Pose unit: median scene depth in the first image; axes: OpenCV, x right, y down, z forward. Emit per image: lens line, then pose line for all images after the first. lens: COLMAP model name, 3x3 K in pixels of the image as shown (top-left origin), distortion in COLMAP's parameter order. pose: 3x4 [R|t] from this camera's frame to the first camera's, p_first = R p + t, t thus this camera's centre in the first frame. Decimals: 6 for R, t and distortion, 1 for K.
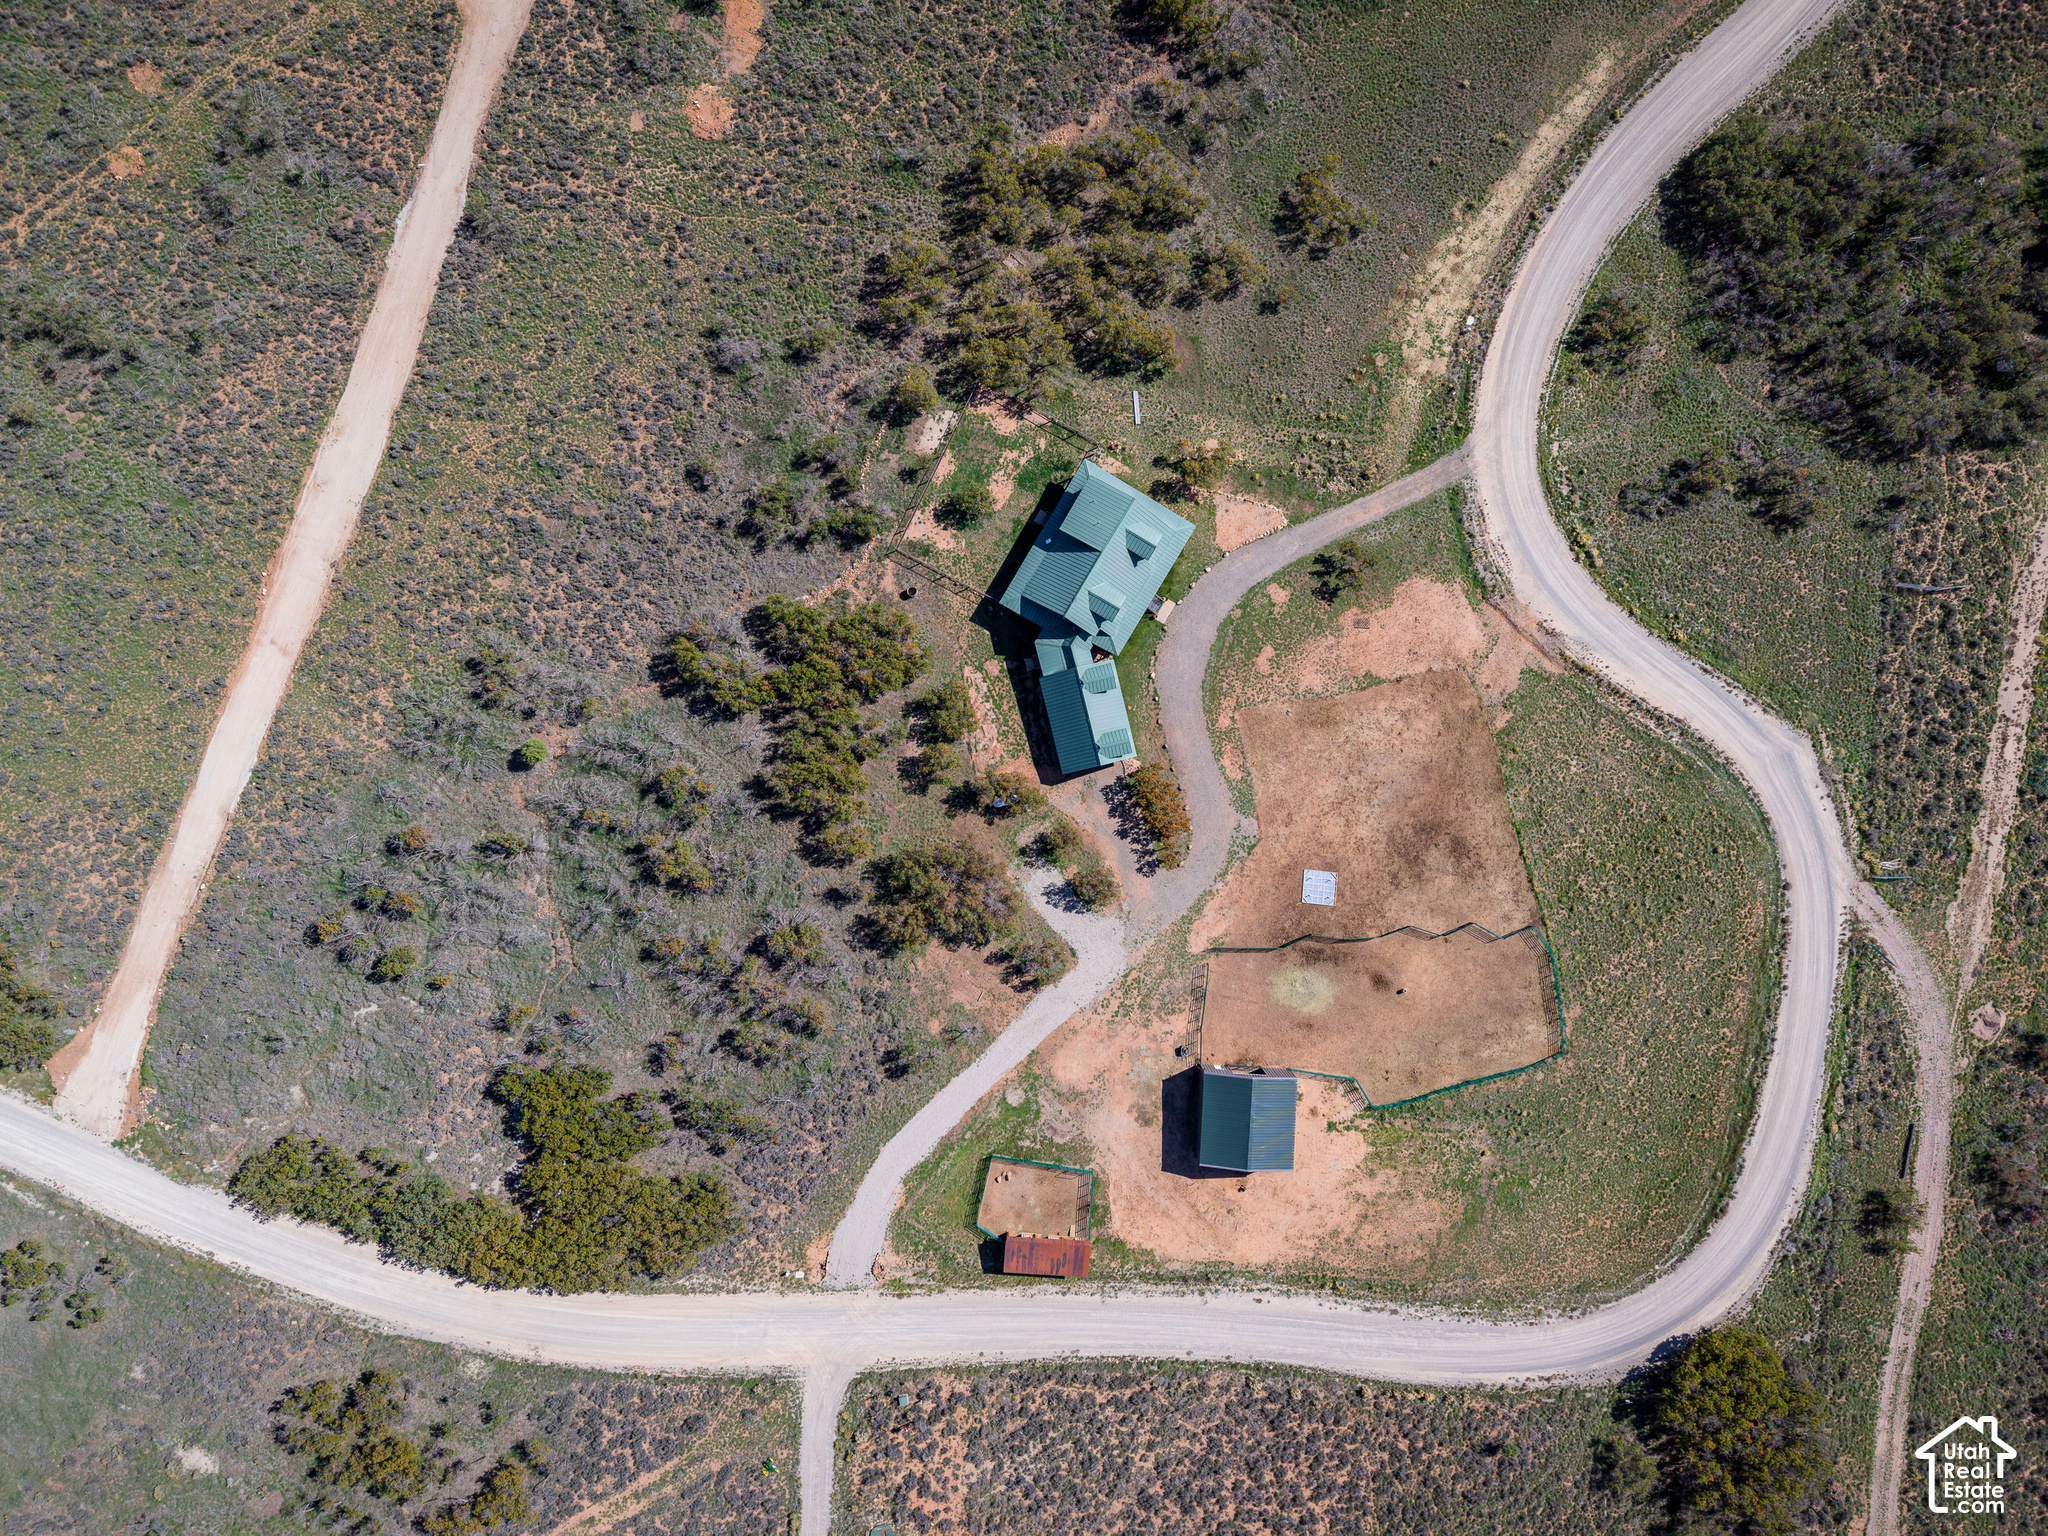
lens RADIAL K [[1364.3, 0, 1017.7], [0, 1364.3, 771.1], [0, 0, 1]] dist [0.037152, -0.037730]
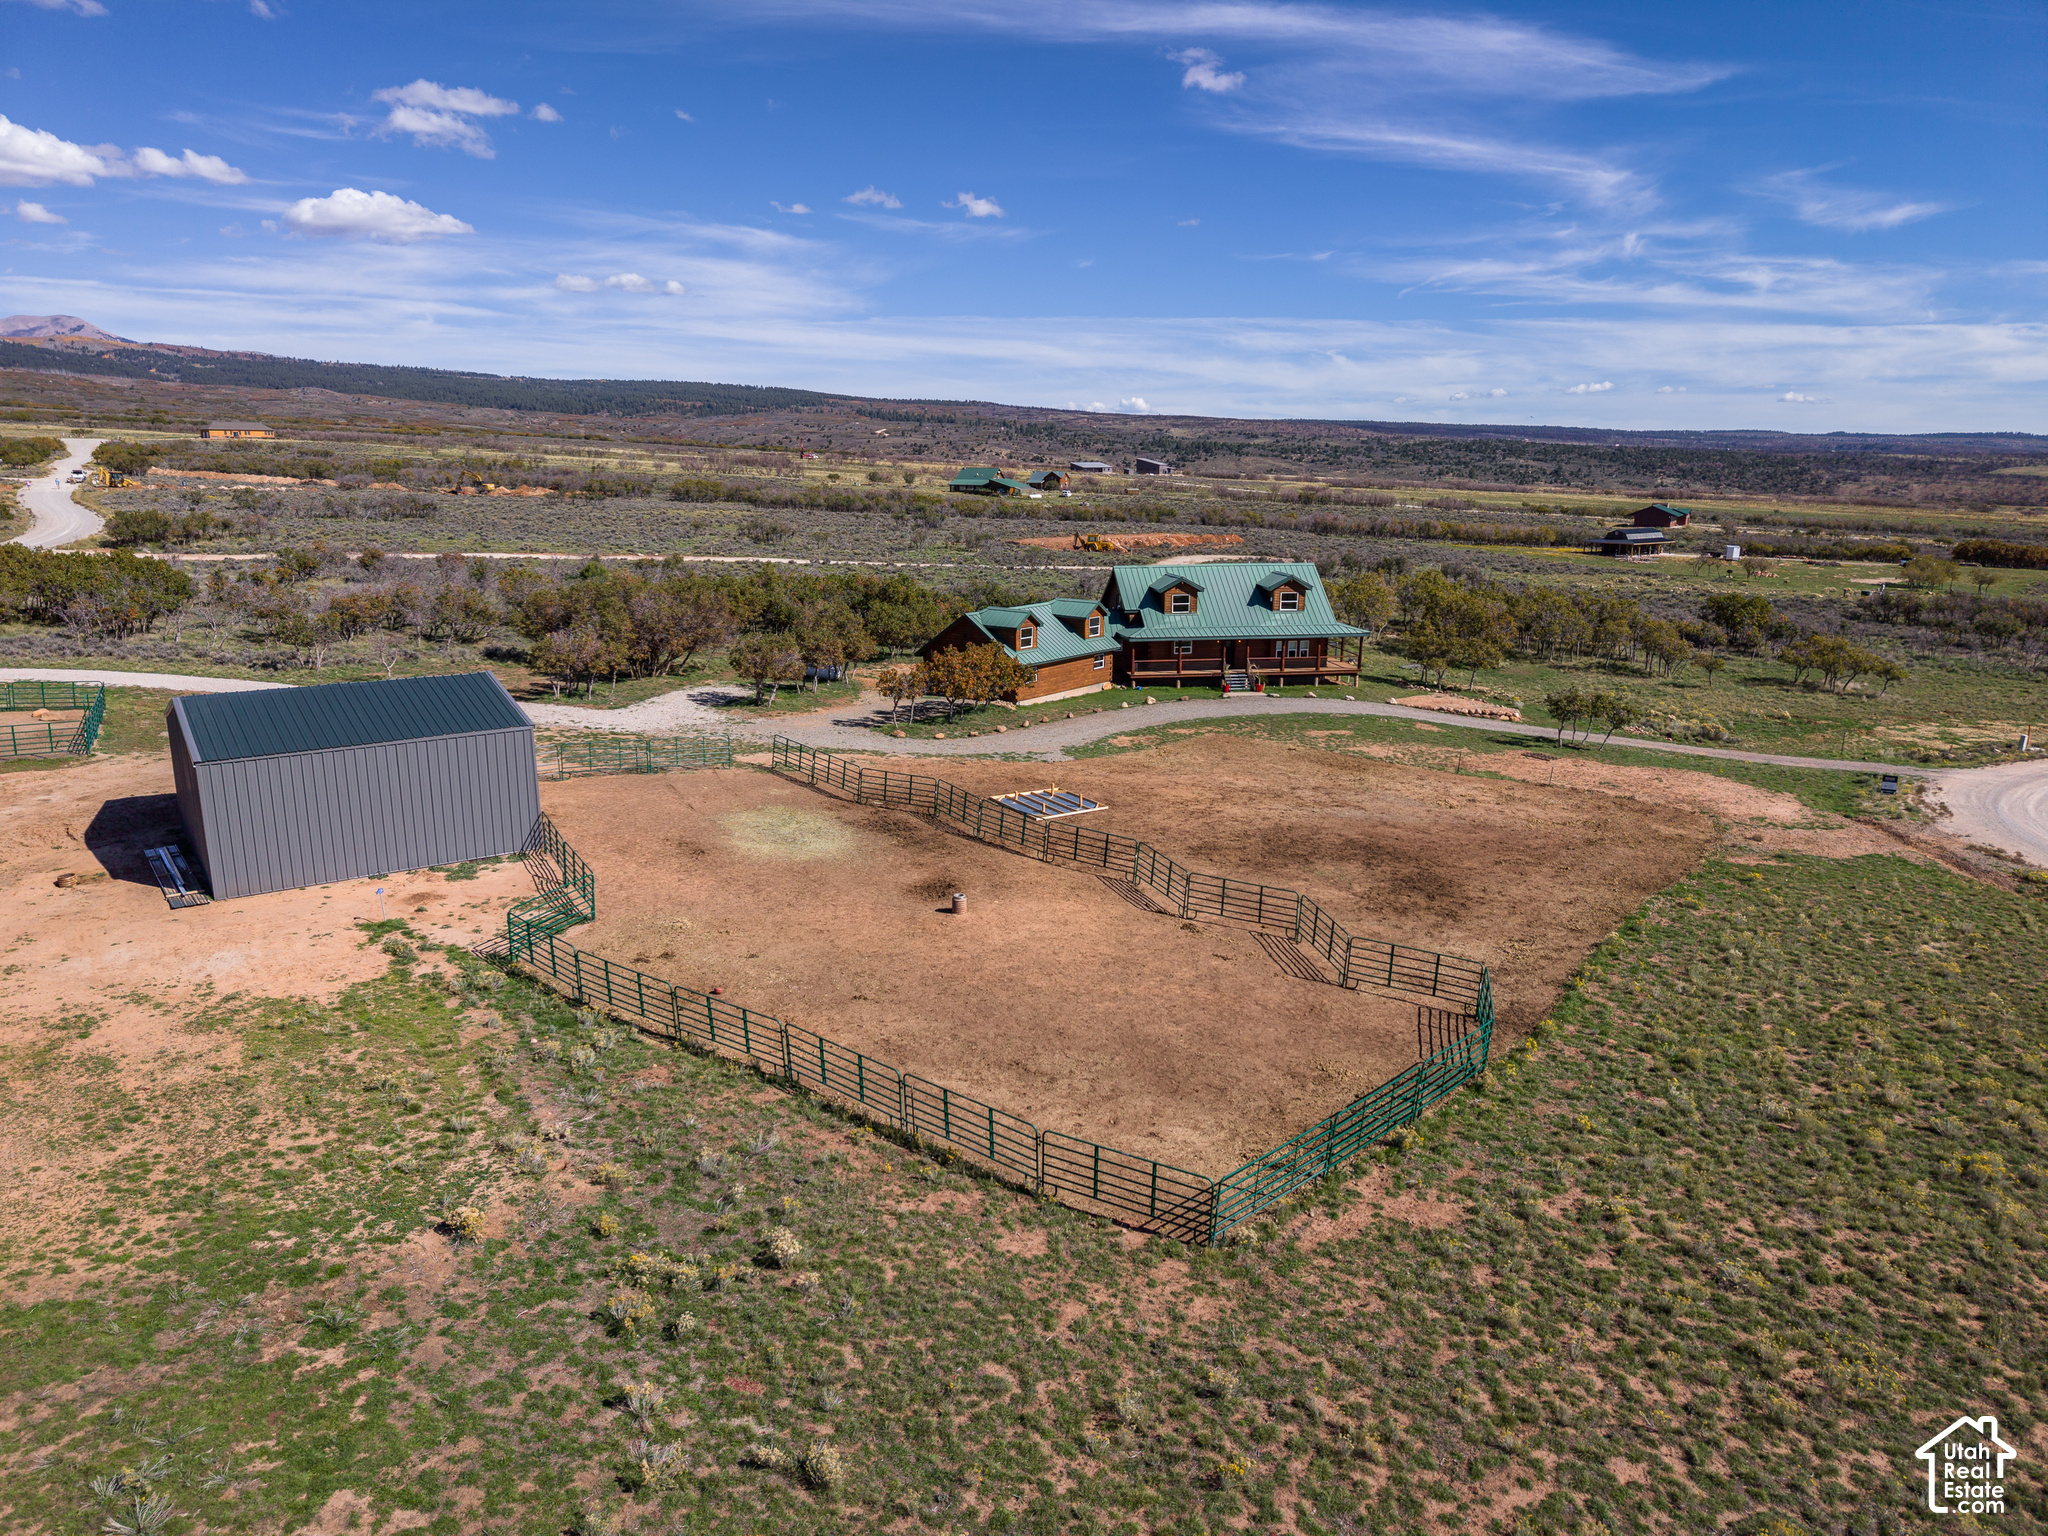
lens RADIAL K [[1364.3, 0, 1021.6], [0, 1364.3, 788.7], [0, 0, 1]] dist [0.037152, -0.037730]
pose [[0.623792, 0.191663, -0.757726, 0.500158], [-0.781469, 0.135868, -0.608971, 0.319496], [-0.013766, 0.972011, 0.234532, 0.905367]]
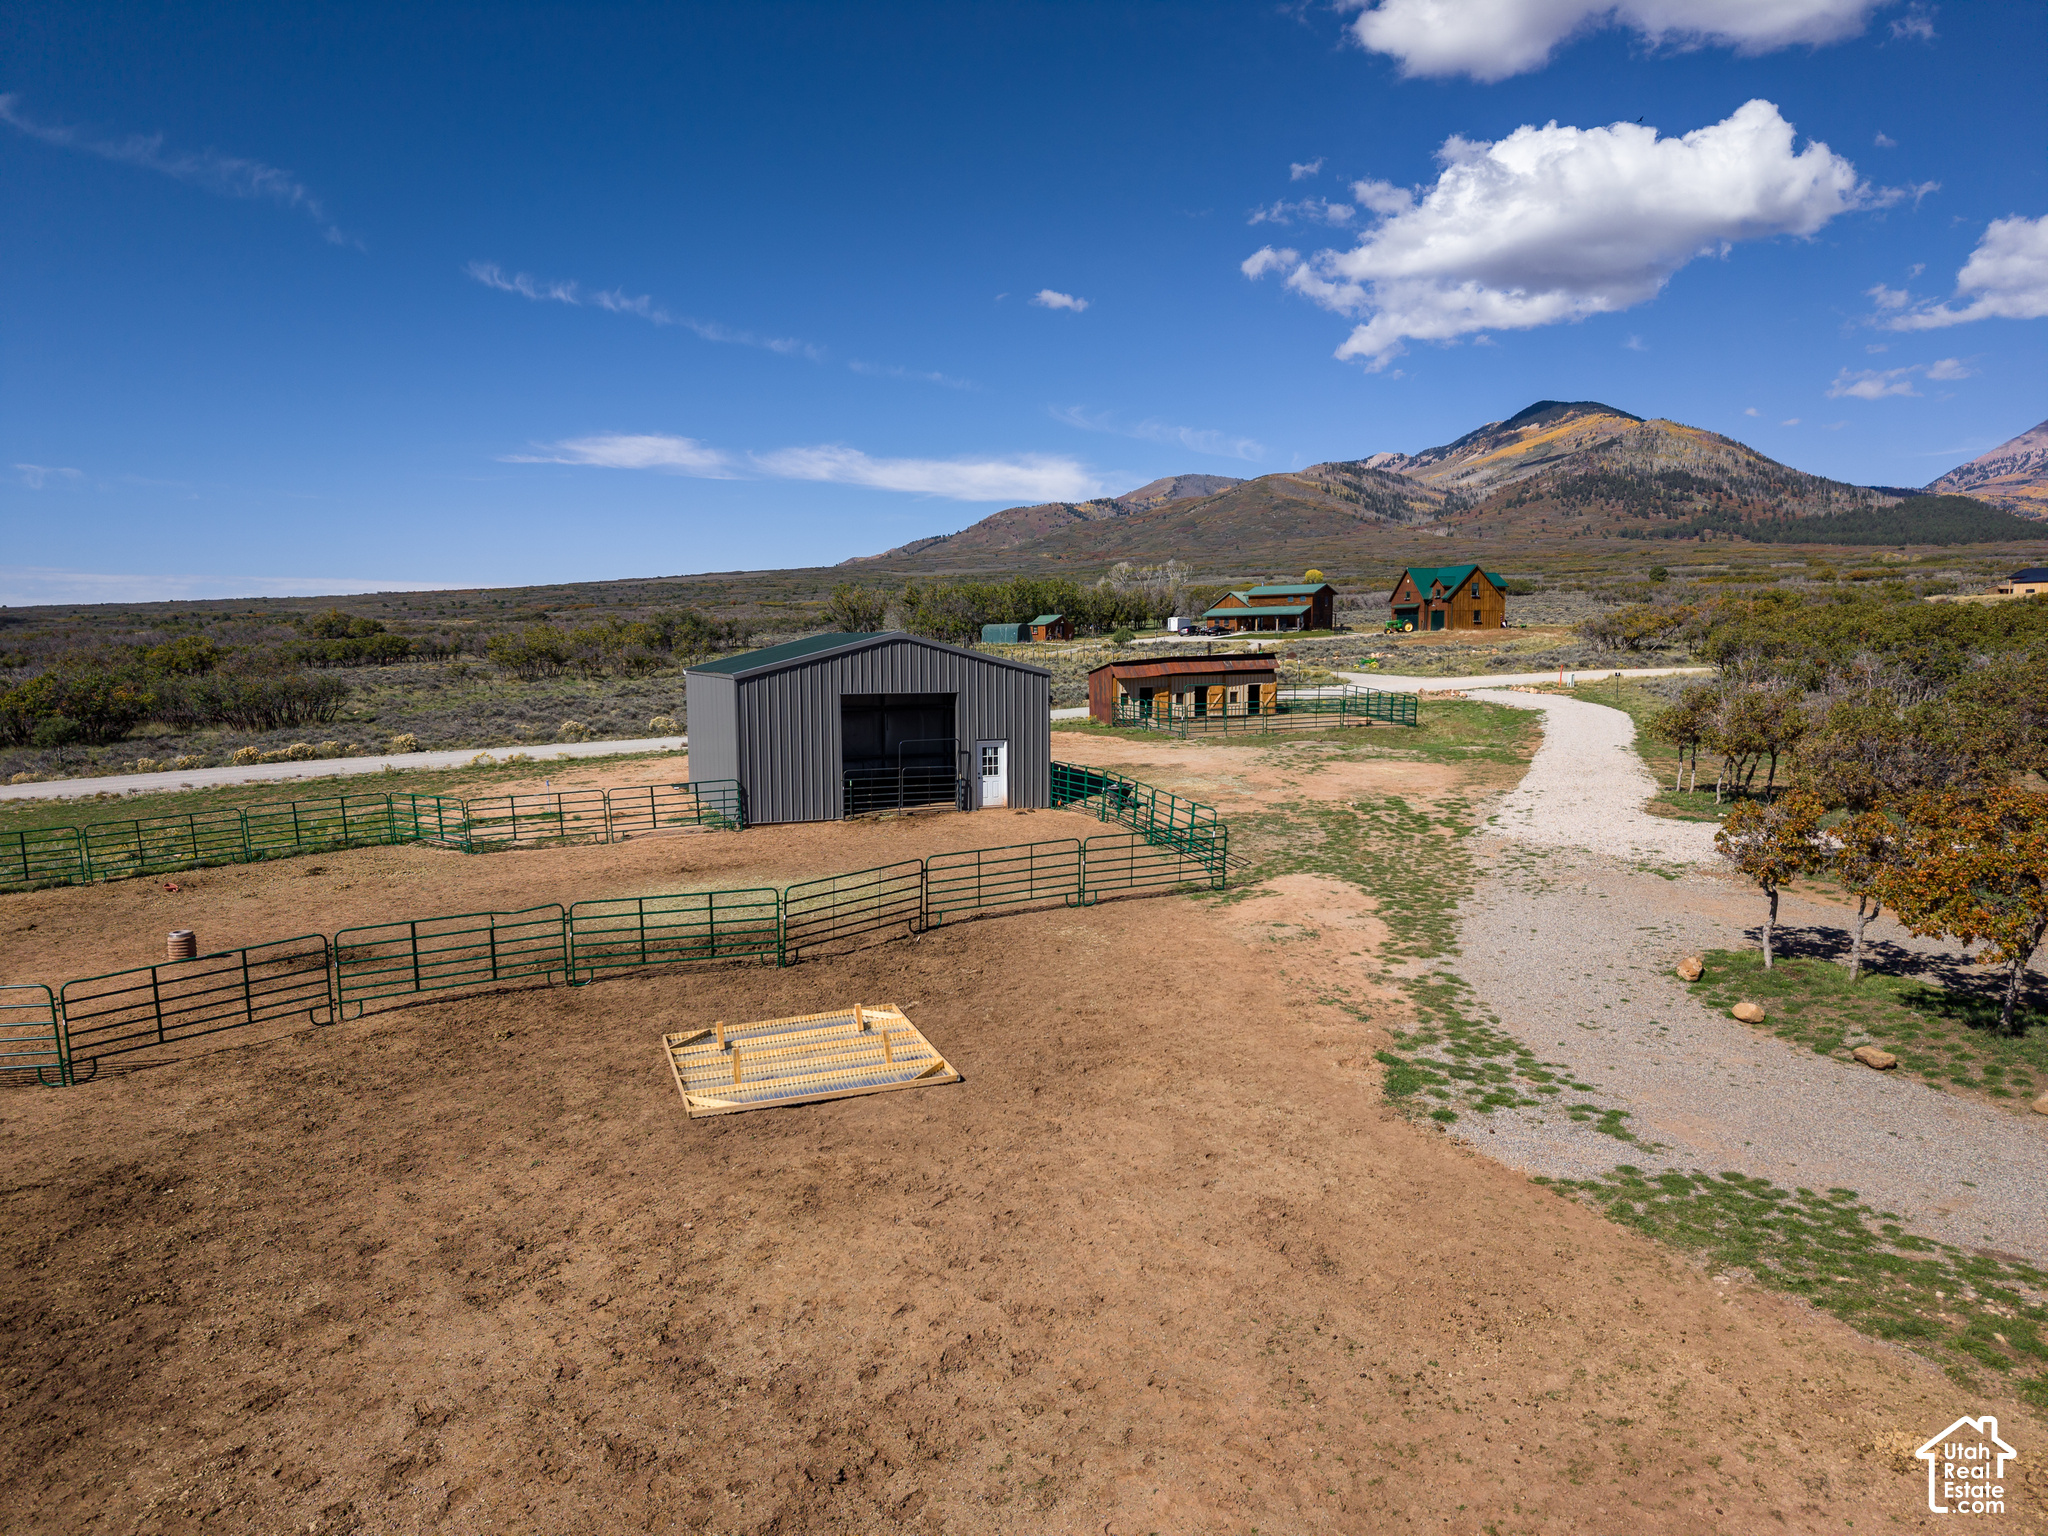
lens RADIAL K [[1364.3, 0, 1022.0], [0, 1364.3, 765.2], [0, 0, 1]] dist [0.037152, -0.037730]
pose [[-0.909431, 0.050773, -0.412744, 0.254769], [-0.415753, -0.088976, 0.905115, -0.041786], [0.009231, 0.994739, 0.102027, 0.955746]]
